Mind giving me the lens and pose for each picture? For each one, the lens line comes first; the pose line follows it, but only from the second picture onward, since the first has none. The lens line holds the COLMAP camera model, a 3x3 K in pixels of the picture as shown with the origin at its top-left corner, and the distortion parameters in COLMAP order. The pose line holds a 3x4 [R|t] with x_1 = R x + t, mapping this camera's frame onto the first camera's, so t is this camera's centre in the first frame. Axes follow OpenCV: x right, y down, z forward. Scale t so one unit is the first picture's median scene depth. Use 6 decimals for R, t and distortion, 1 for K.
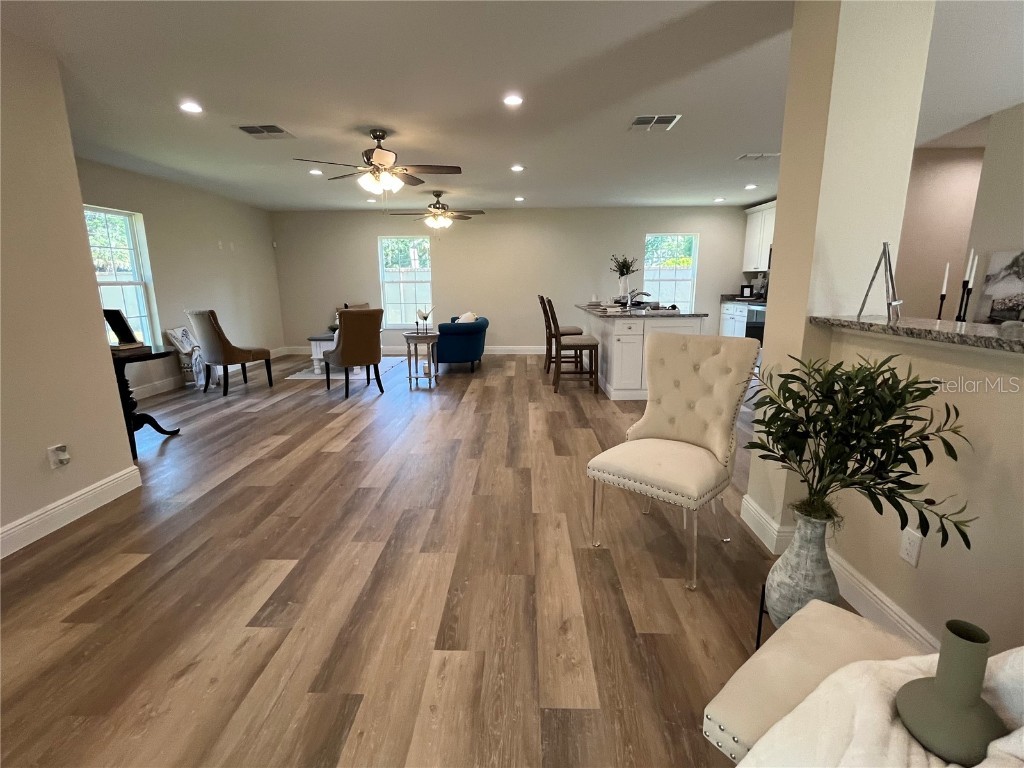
lens RADIAL K [[470.7, 0, 512.0], [0, 470.7, 384.0], [0, 0, 1]] dist [-0.013937, -0.000145]
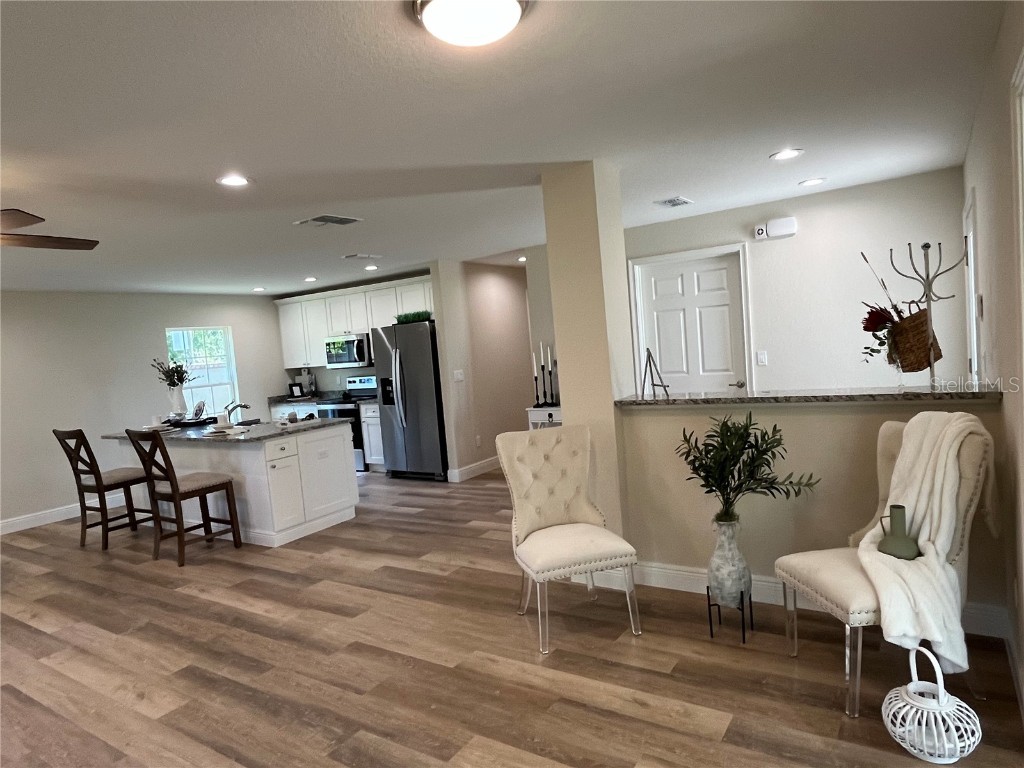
lens RADIAL K [[626.0, 0, 512.0], [0, 626.0, 384.0], [0, 0, 1]] dist [-0.000772, -0.002014]
pose [[0.524689, -0.085752, 0.846964, -0.641032], [0.253989, 0.965369, -0.059605, -0.095887], [-0.812521, 0.246394, 0.528298, 0.160104]]
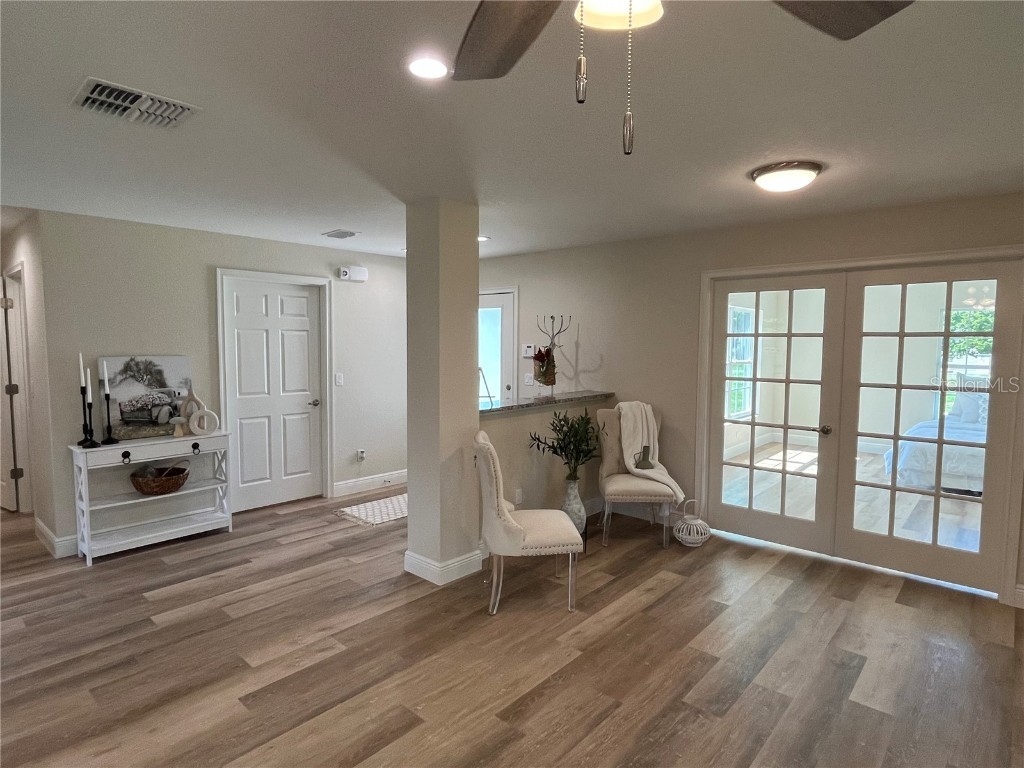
lens RADIAL K [[557.4, 0, 512.0], [0, 557.4, 384.0], [0, 0, 1]] dist [-0.003434, -0.000962]
pose [[-0.758093, -0.042991, 0.650727, -0.427033], [0.141996, 0.963003, 0.229047, -0.397044], [-0.636499, 0.266040, -0.723941, 1.385372]]
